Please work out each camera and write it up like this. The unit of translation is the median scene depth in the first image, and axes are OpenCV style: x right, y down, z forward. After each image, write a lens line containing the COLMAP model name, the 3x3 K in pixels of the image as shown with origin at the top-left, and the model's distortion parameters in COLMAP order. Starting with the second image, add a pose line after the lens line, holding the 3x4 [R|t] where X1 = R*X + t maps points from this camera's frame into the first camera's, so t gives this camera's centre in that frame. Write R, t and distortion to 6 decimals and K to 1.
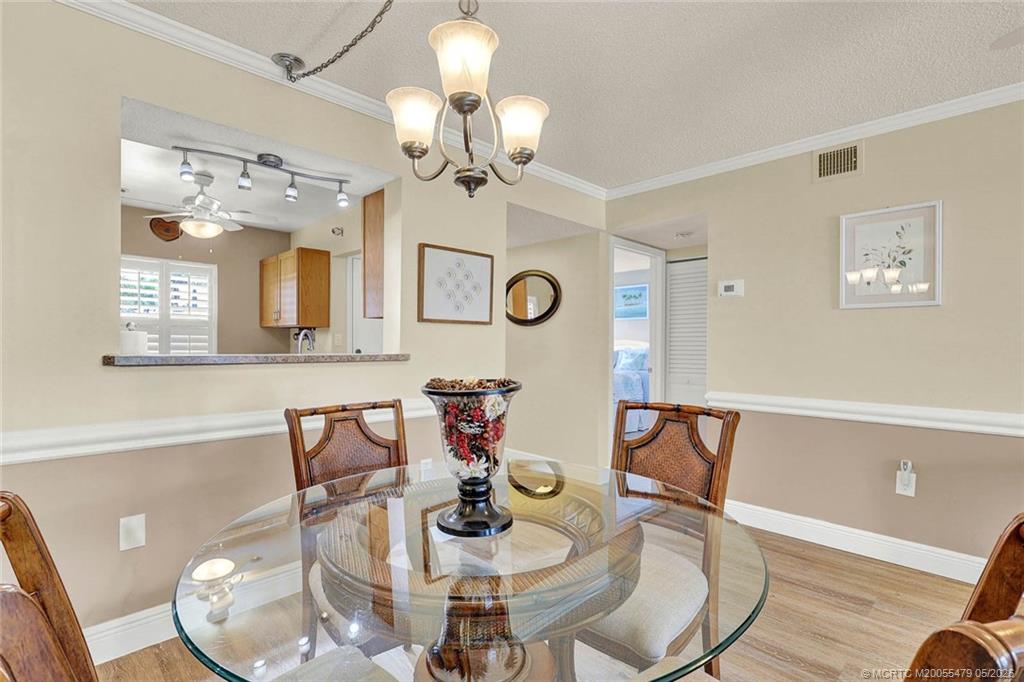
lens RADIAL K [[490.7, 0, 511.2], [0, 490.7, 337.6], [0, 0, 1]] dist [-0.003874, 0.006414]
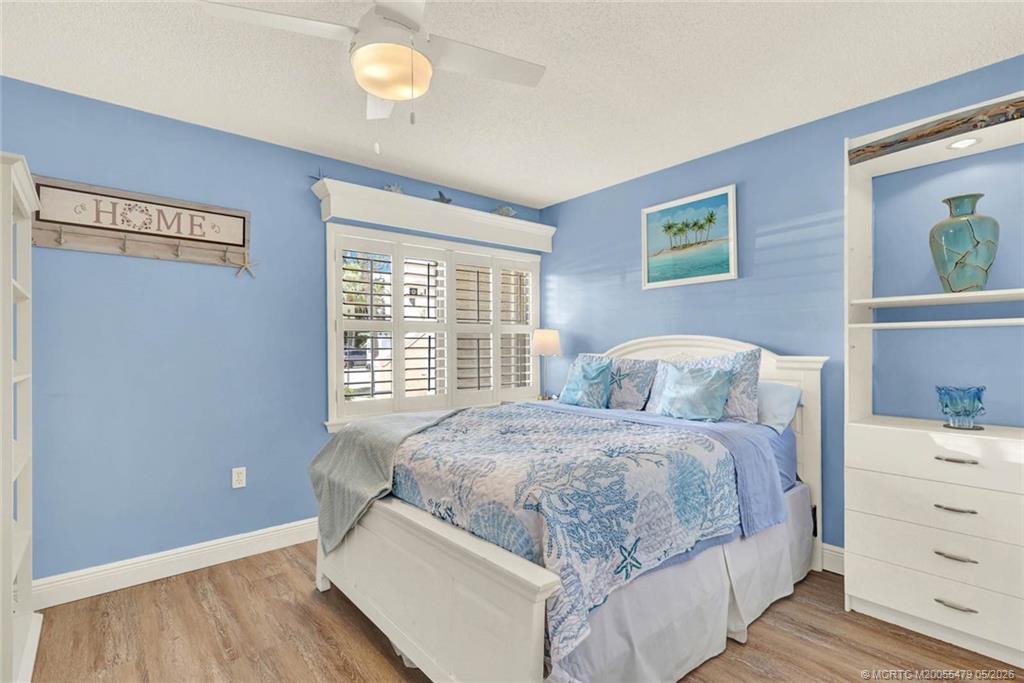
lens RADIAL K [[490.7, 0, 514.0], [0, 490.7, 340.6], [0, 0, 1]] dist [-0.003874, 0.006414]
pose [[0.996975, -0.016941, -0.075859, 0.141413], [0.017686, 0.999802, 0.009153, 0.005438], [0.075689, -0.010467, 0.997077, 0.628904]]
